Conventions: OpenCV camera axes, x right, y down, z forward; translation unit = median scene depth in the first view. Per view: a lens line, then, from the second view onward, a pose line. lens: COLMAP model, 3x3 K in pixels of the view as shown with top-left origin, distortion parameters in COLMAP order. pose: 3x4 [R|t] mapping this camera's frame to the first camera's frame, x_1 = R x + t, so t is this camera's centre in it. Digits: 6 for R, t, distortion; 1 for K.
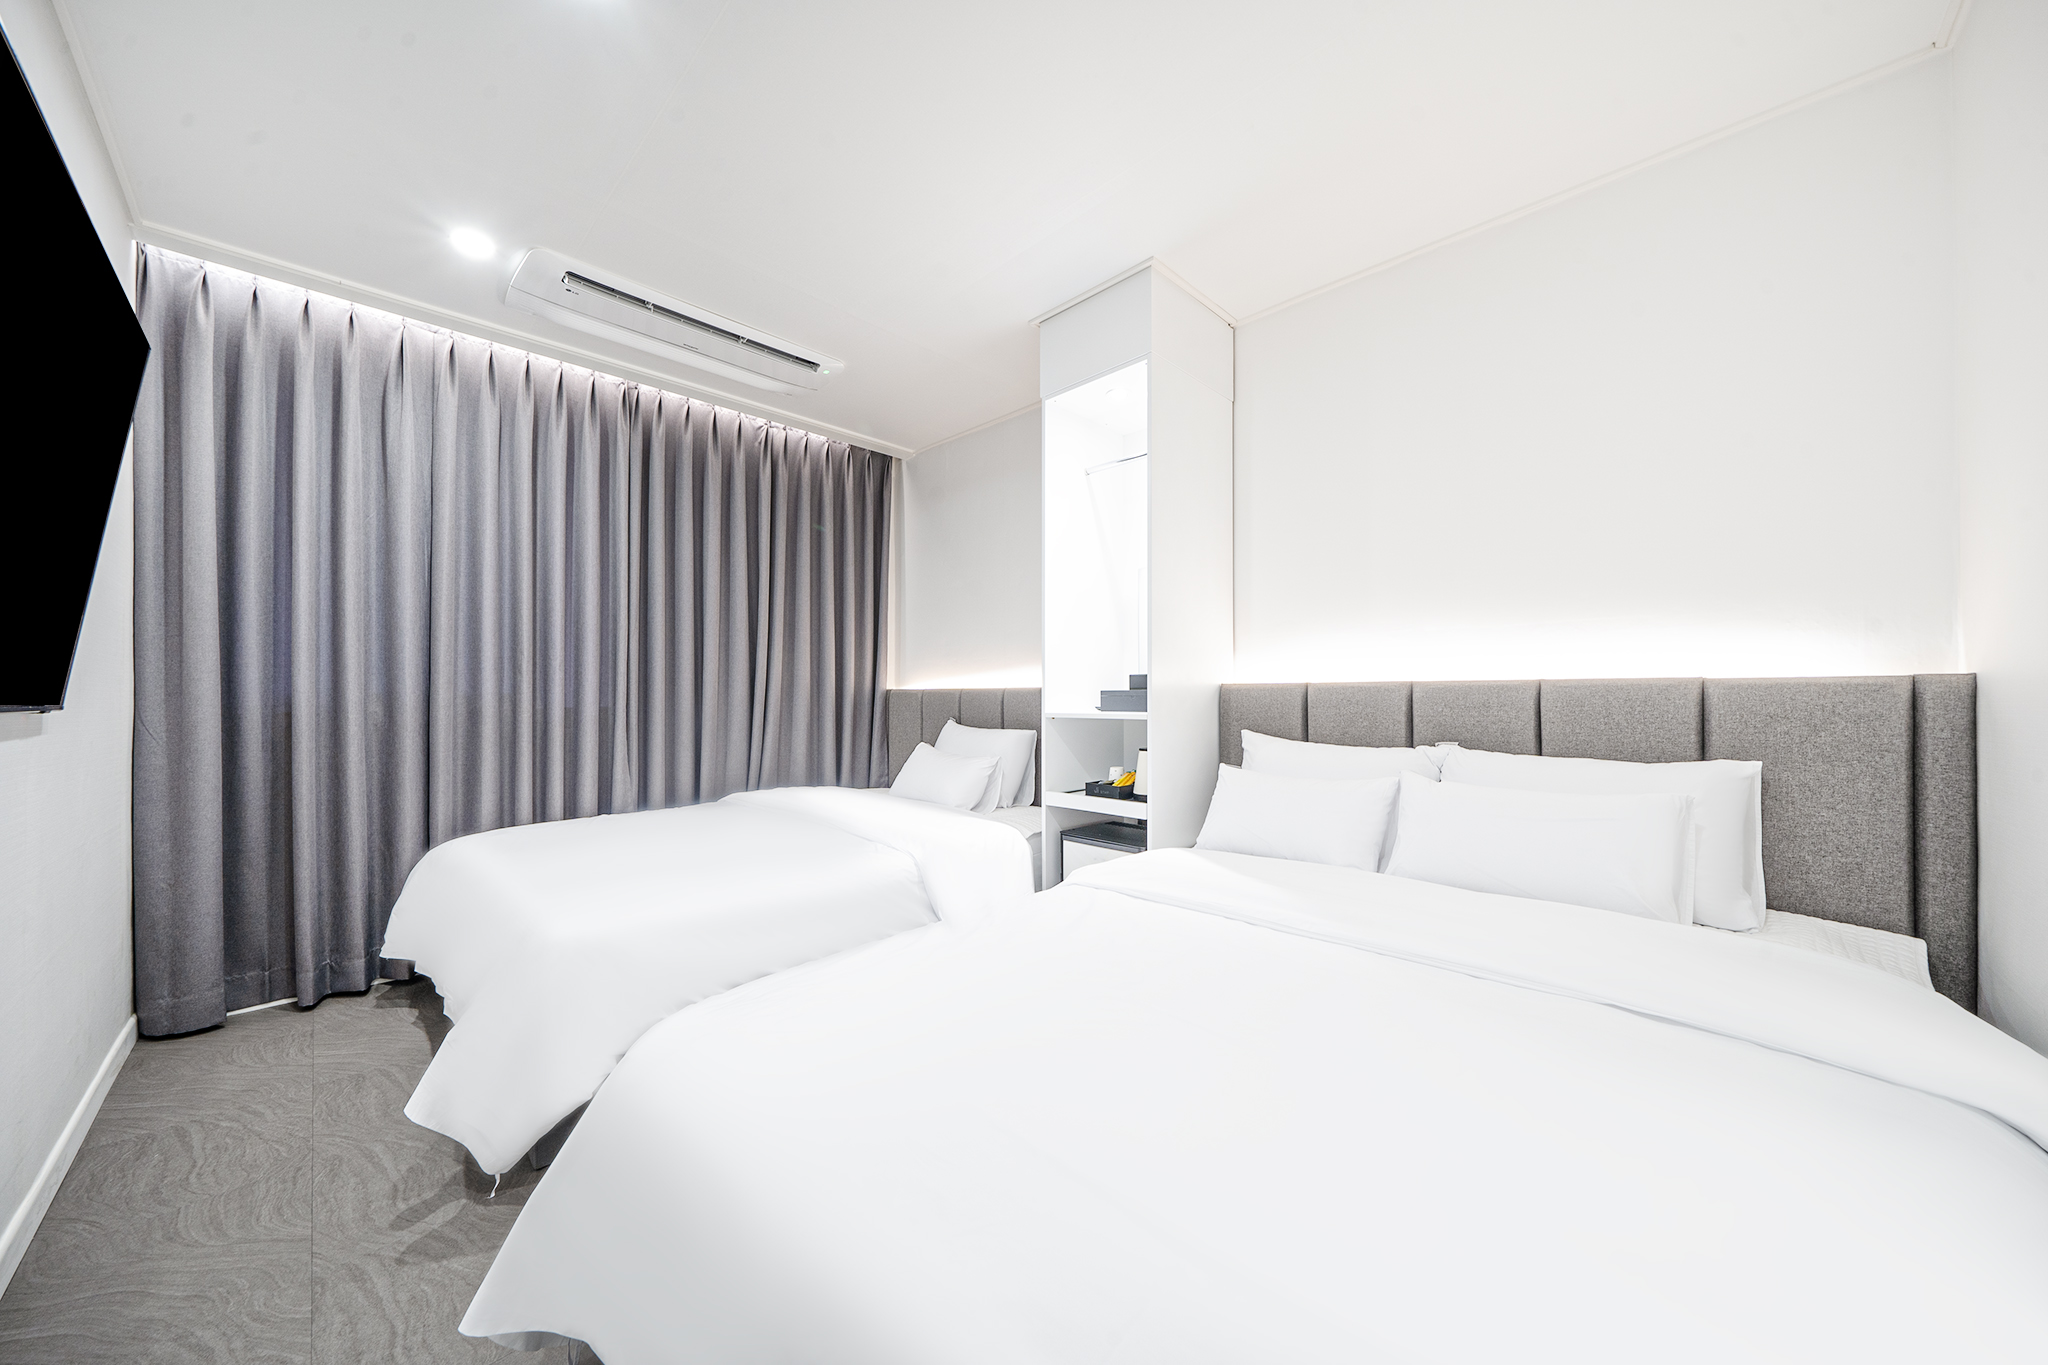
lens RADIAL K [[689.6, 0, 1022.8], [0, 689.6, 681.8], [0, 0, 1]] dist [0.000189, -0.000505]
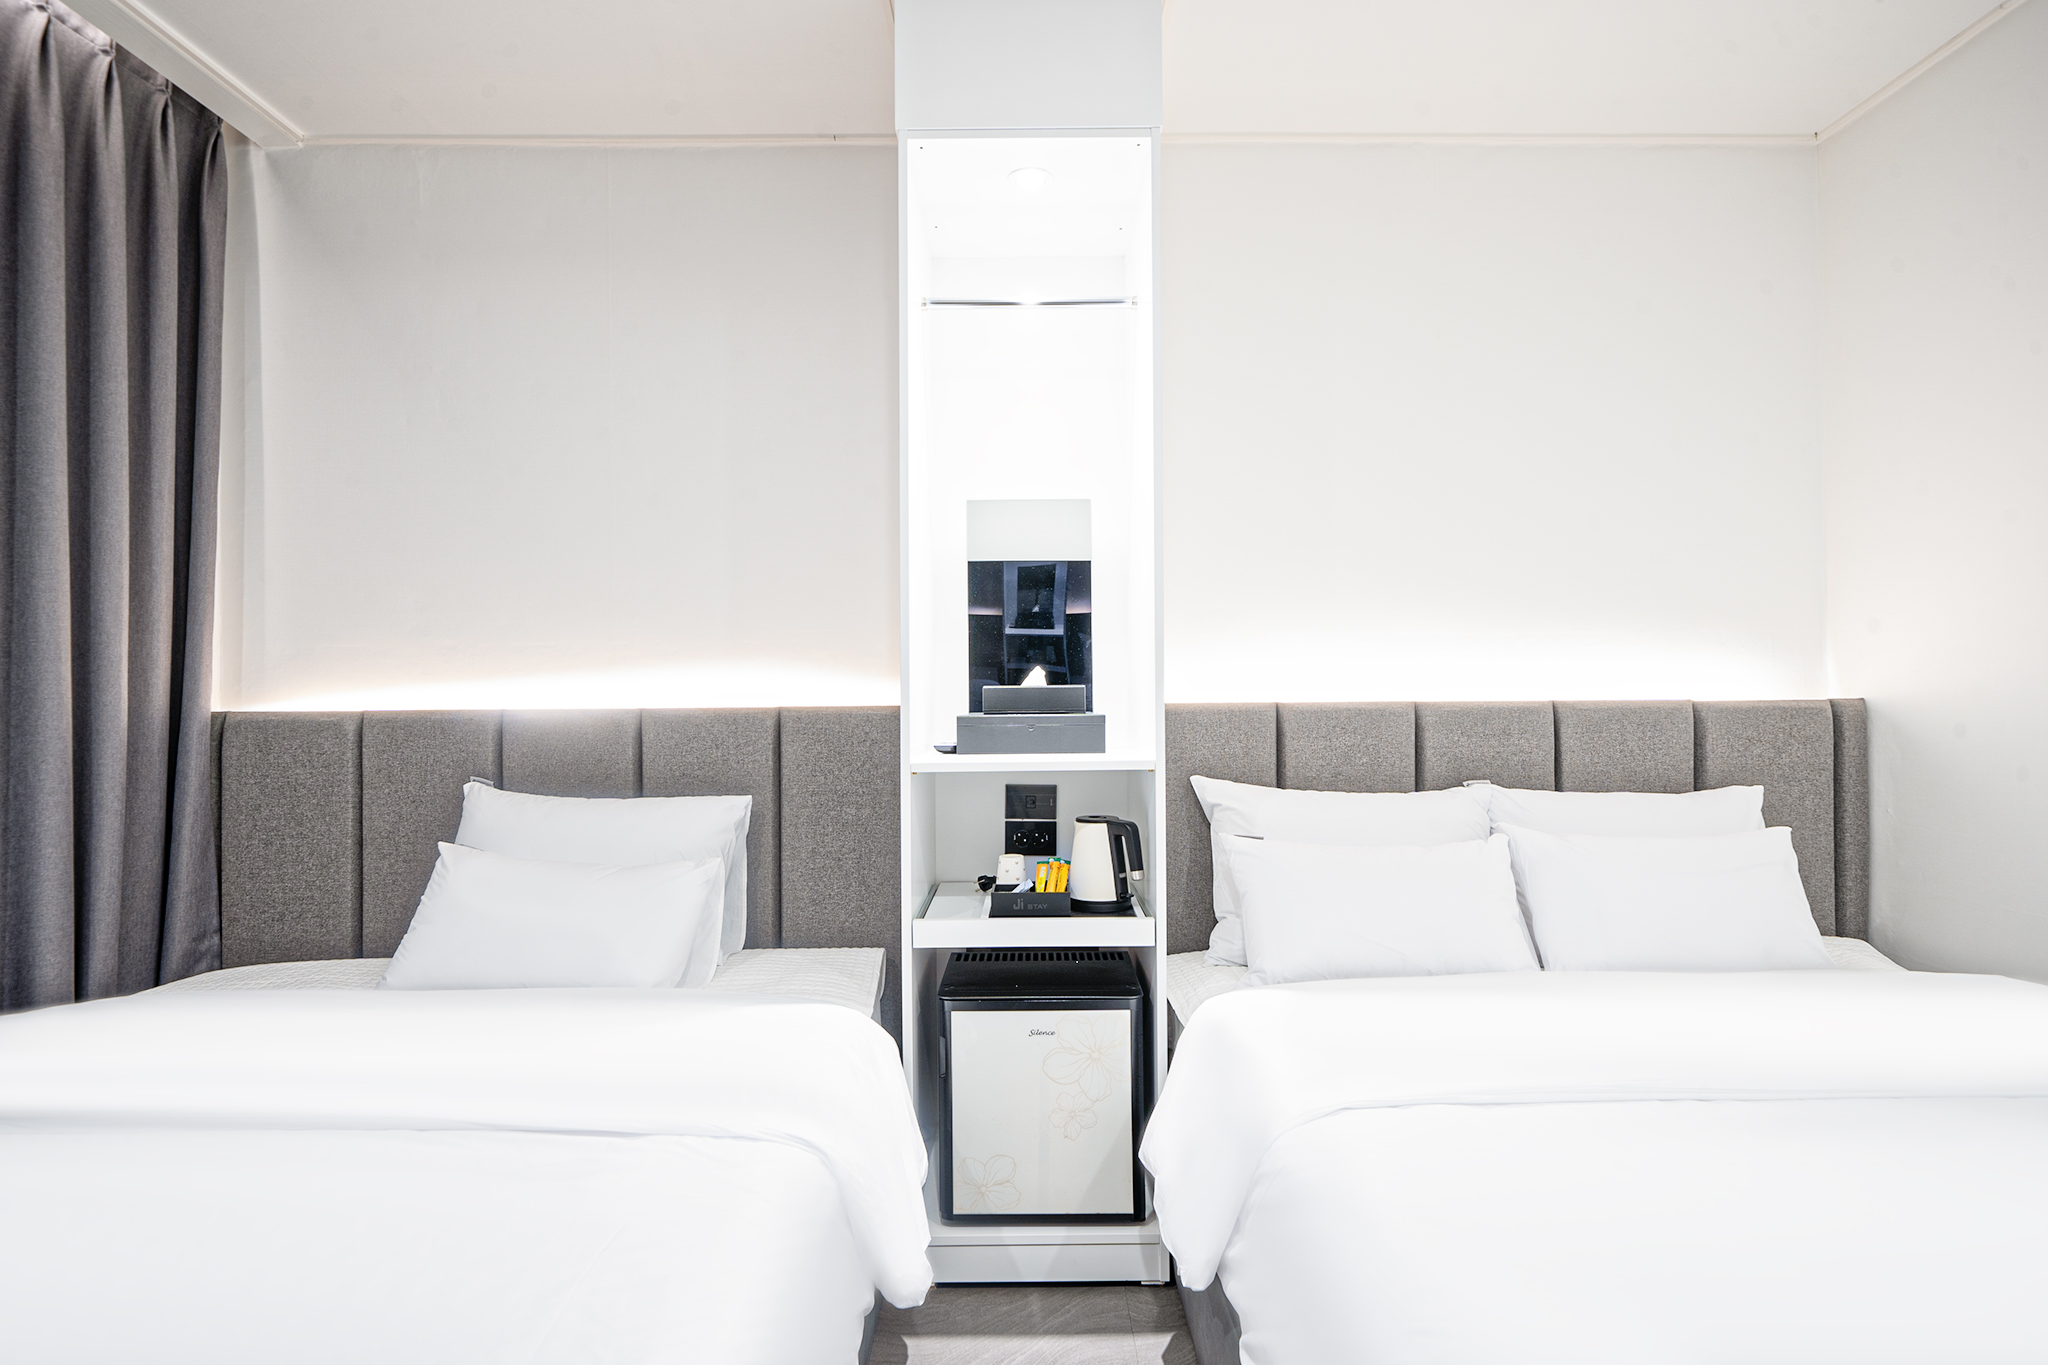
lens RADIAL K [[1002.7, 0, 1042.2], [0, 1002.7, 689.1], [0, 0, 1]] dist [0.000052, -0.000635]
pose [[0.713501, 0.009980, 0.700583, -0.456825], [-0.007662, 0.999950, -0.006441, -0.003837], [-0.700613, -0.000773, 0.713541, 0.464341]]
